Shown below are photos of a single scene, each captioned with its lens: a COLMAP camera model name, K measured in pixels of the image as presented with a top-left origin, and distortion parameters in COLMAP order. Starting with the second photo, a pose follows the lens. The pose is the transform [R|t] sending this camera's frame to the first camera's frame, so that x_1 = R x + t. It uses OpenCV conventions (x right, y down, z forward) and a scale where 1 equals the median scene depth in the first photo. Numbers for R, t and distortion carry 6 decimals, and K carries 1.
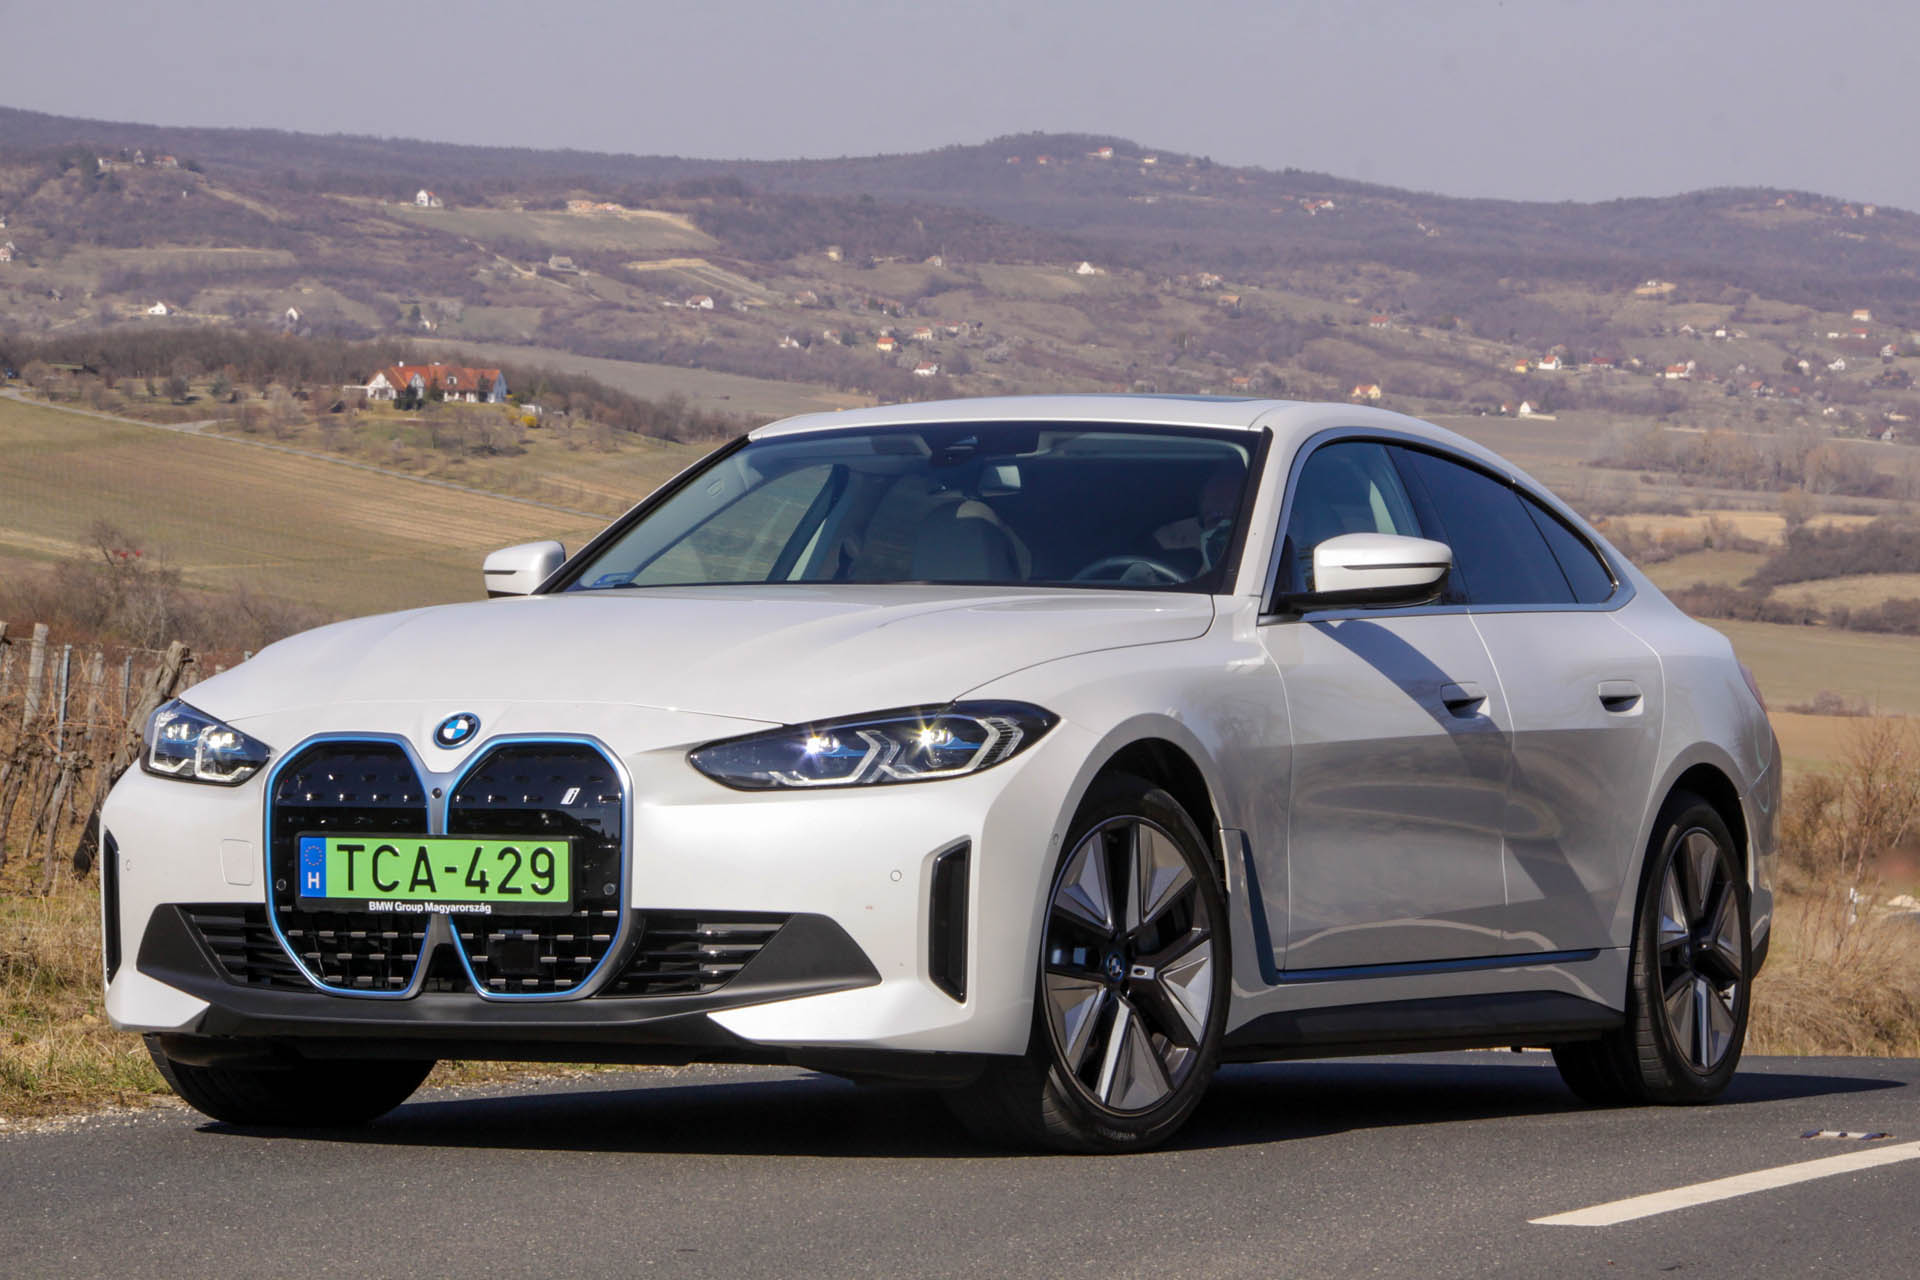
lens RADIAL K [[6939.4, 0, 999.2], [0, 6939.4, 725.6], [0, 0, 1]] dist [1.039252, 3.348989]
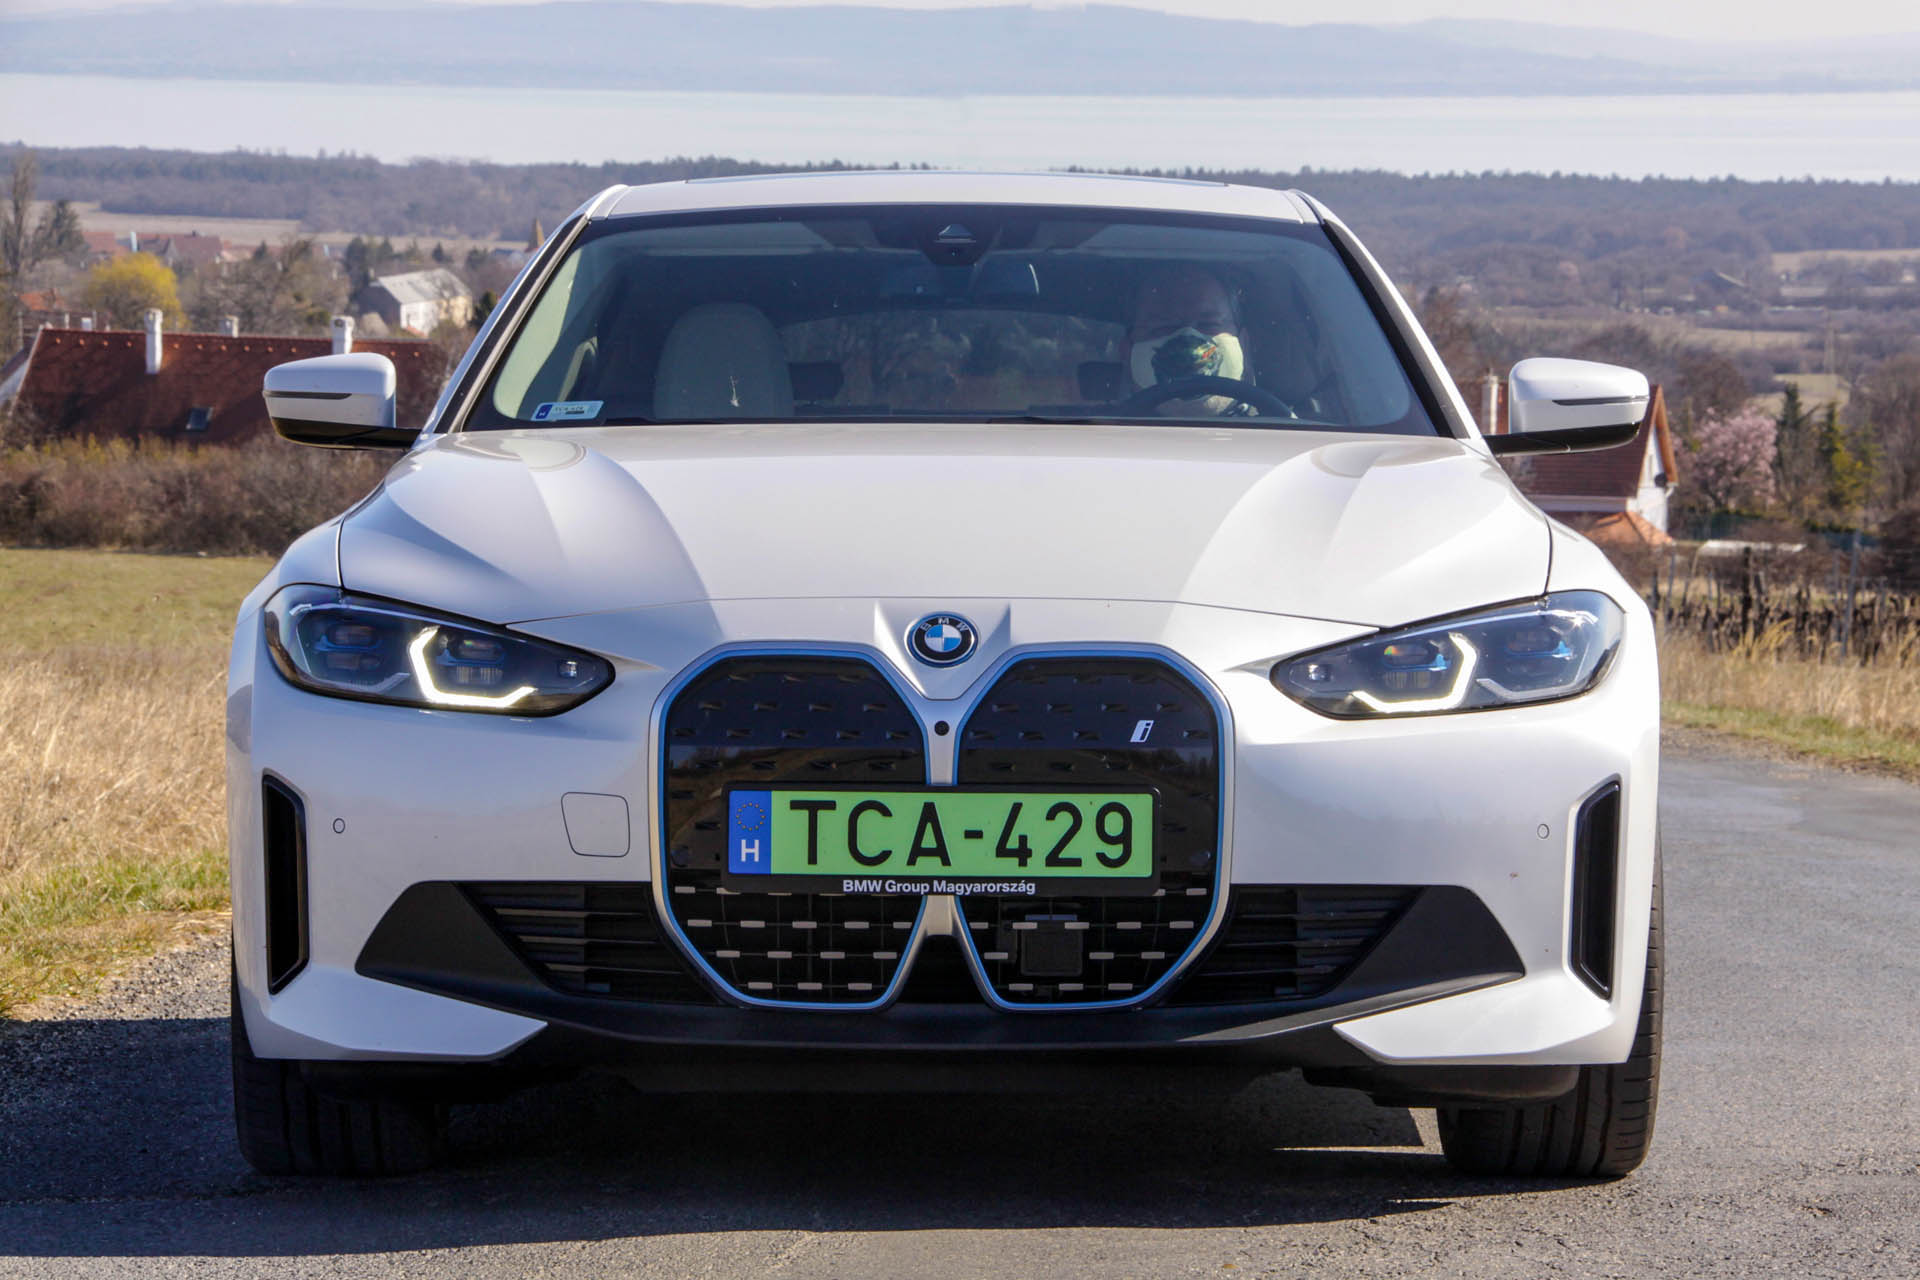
lens RADIAL K [[6136.4, 0, 958.4], [0, 6136.4, 720.5], [0, 0, 1]] dist [0.799811, 3.422513]
pose [[0.899028, -0.015169, 0.437628, -0.298283], [0.001441, 0.999497, 0.031683, -0.009205], [-0.437889, -0.027853, 0.898598, 0.365920]]
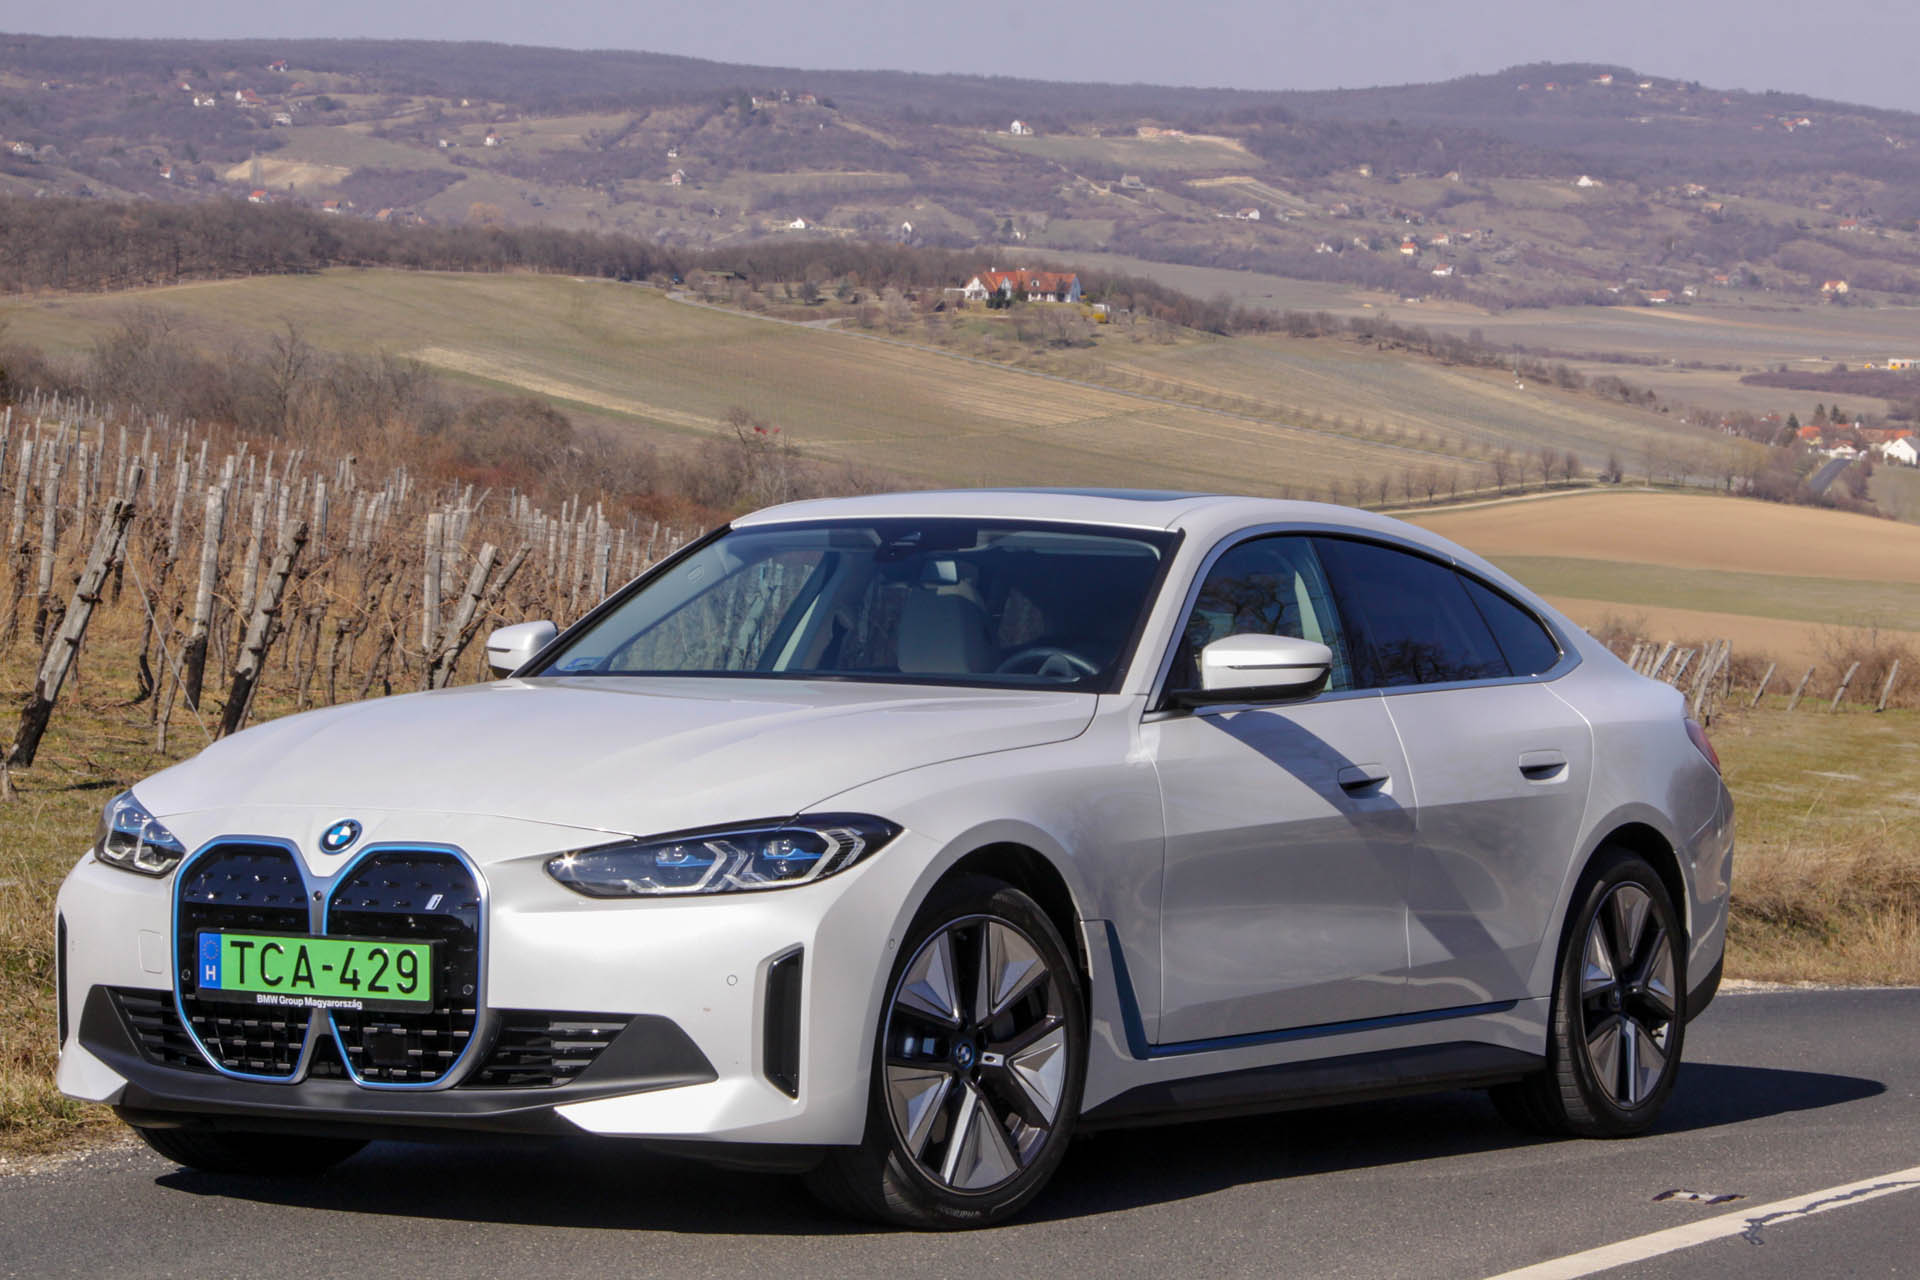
lens RADIAL K [[5890.7, 0, 967.1], [0, 5890.7, 723.7], [0, 0, 1]] dist [0.749030, 2.552719]
pose [[0.995269, 0.010352, -0.096604, 0.091142], [-0.007686, 0.999580, 0.027931, -0.036598], [0.096852, -0.027056, 0.994931, 0.079675]]
